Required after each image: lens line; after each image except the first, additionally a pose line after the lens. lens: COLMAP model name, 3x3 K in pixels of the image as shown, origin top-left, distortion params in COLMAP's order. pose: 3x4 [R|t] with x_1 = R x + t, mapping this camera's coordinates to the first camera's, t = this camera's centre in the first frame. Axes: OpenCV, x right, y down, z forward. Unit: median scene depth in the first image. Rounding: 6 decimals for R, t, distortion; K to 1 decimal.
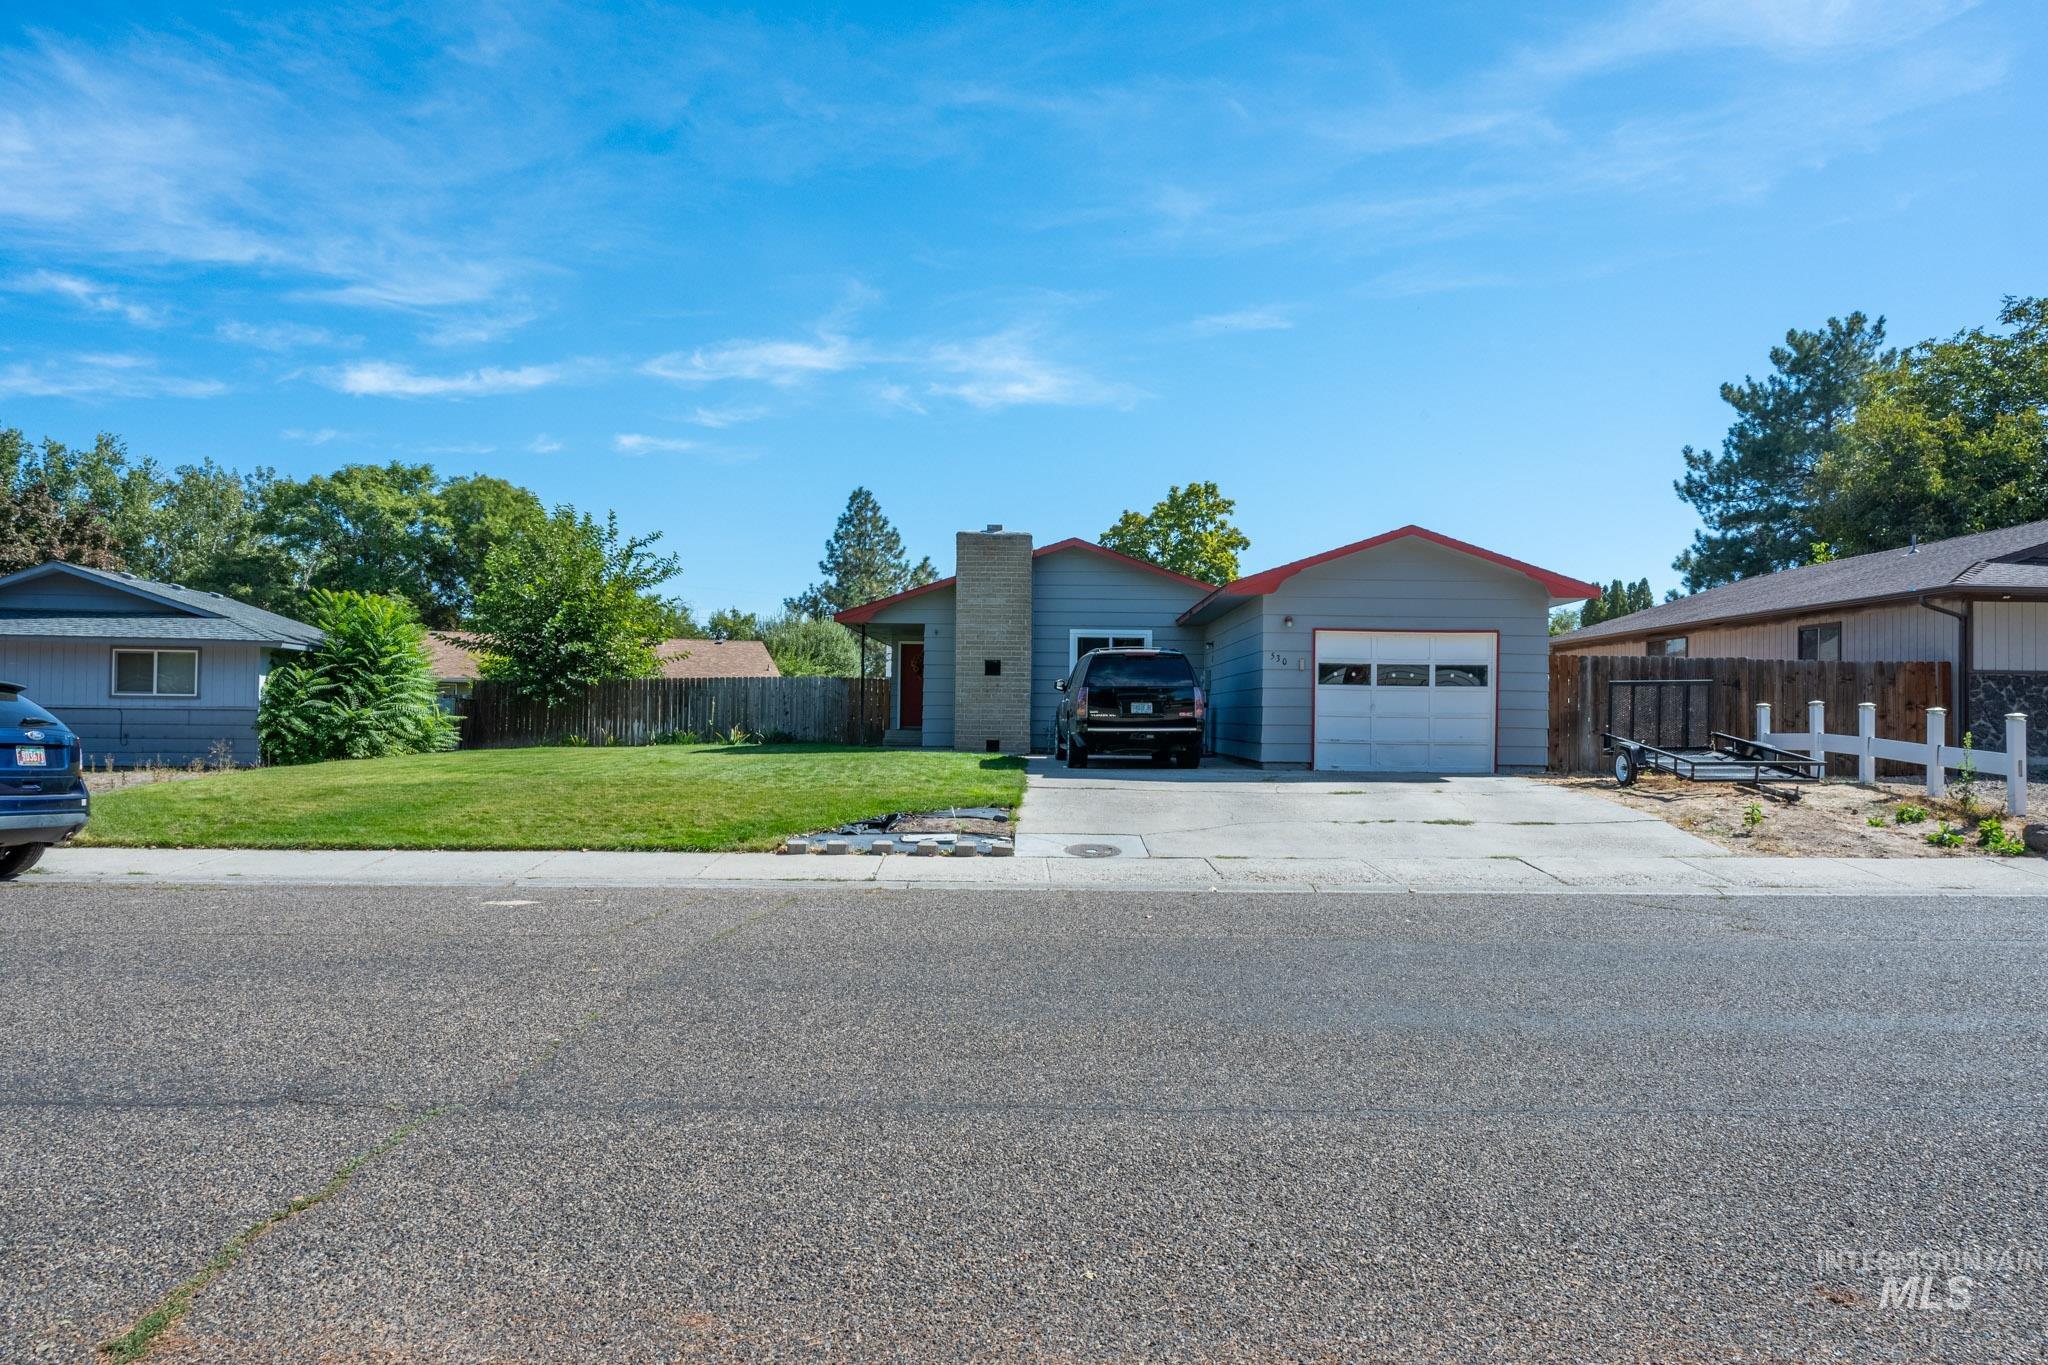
lens RADIAL K [[1431.2, 0, 1024.0], [0, 1431.2, 682.5], [0, 0, 1]] dist [0.002738, 0.002435]
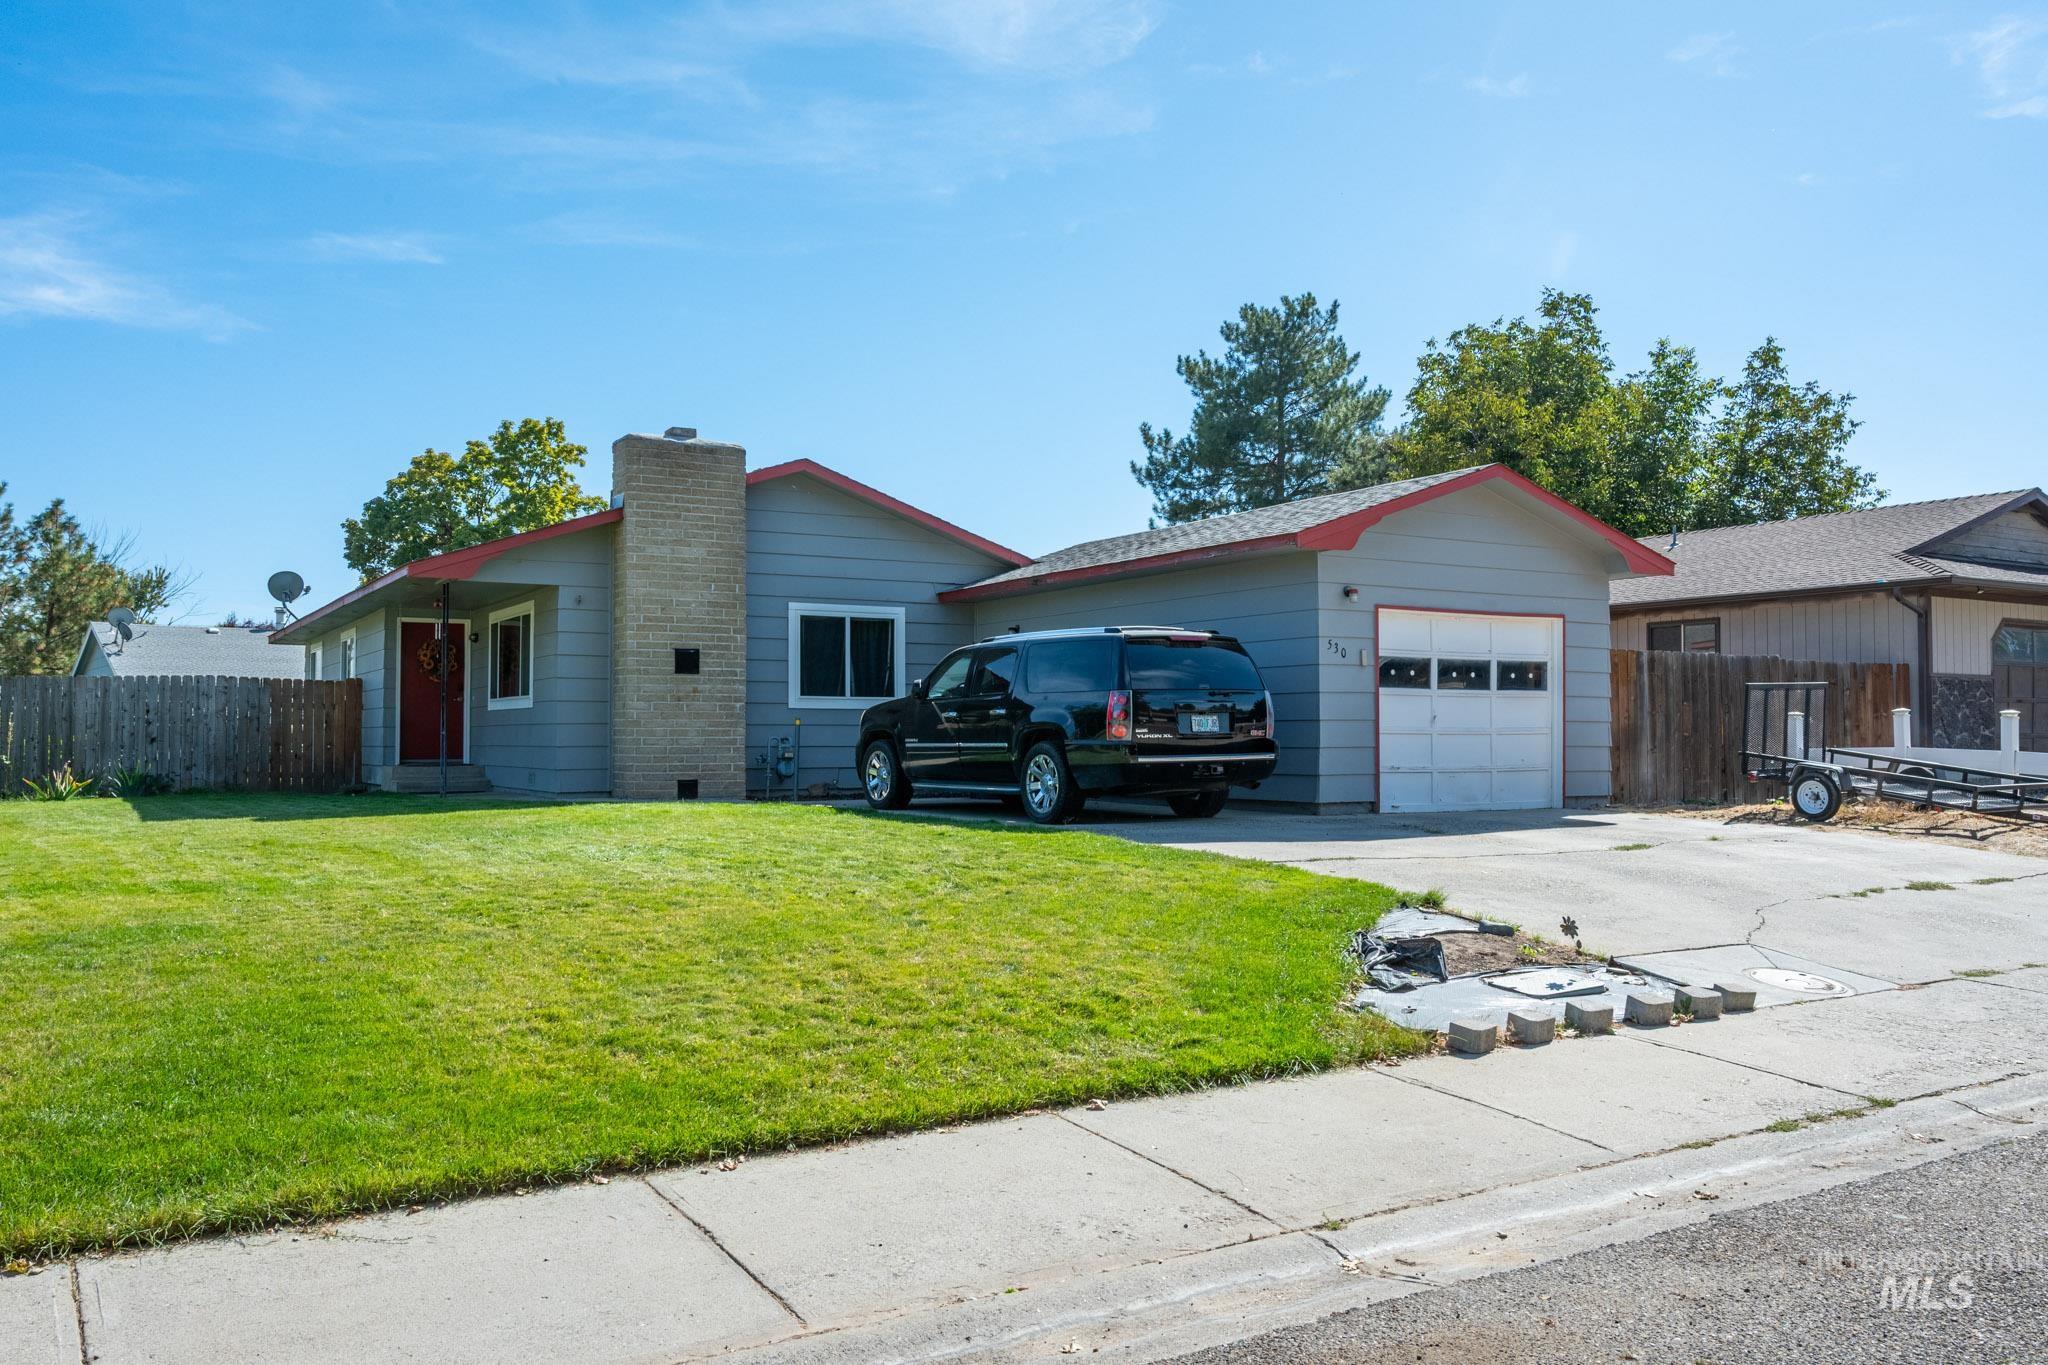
lens RADIAL K [[1571.7, 0, 1021.4], [0, 1571.7, 615.0], [0, 0, 1]] dist [0.026584, 0.000728]
pose [[0.849385, 0.017868, 0.527471, -0.140191], [0.002546, 0.999276, -0.037950, -0.002322], [-0.527768, 0.033577, 0.848725, 0.196873]]
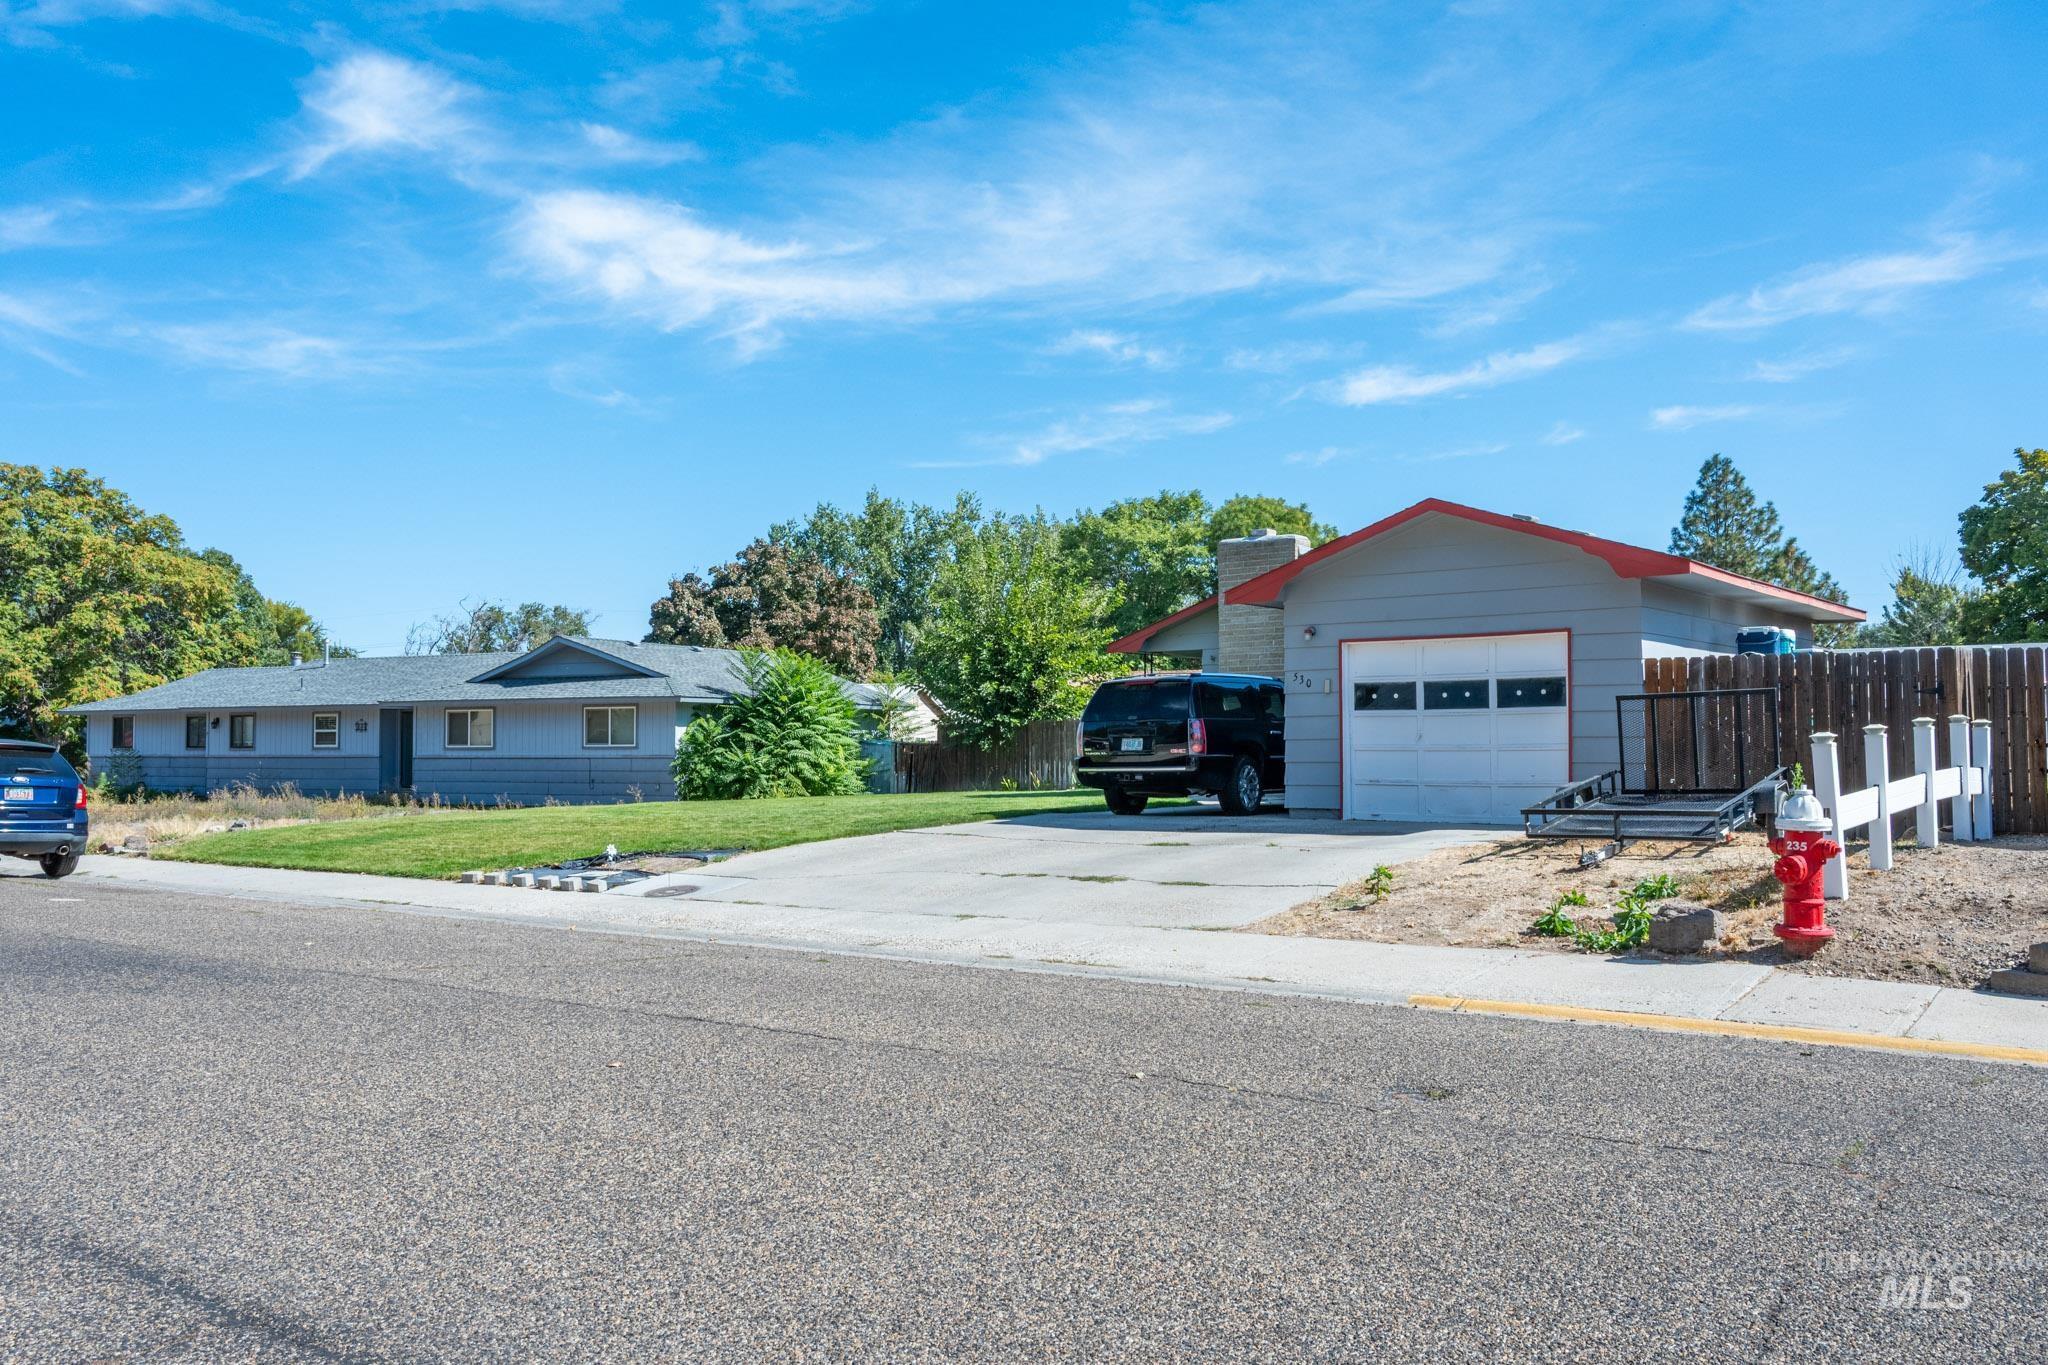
lens RADIAL K [[1675.4, 0, 1017.9], [0, 1675.4, 645.2], [0, 0, 1]] dist [0.058627, -0.003088]
pose [[0.799449, -0.053591, -0.598338, 0.262622], [0.030332, 0.998343, -0.048892, 0.002207], [0.599967, 0.020938, 0.799751, 0.063721]]
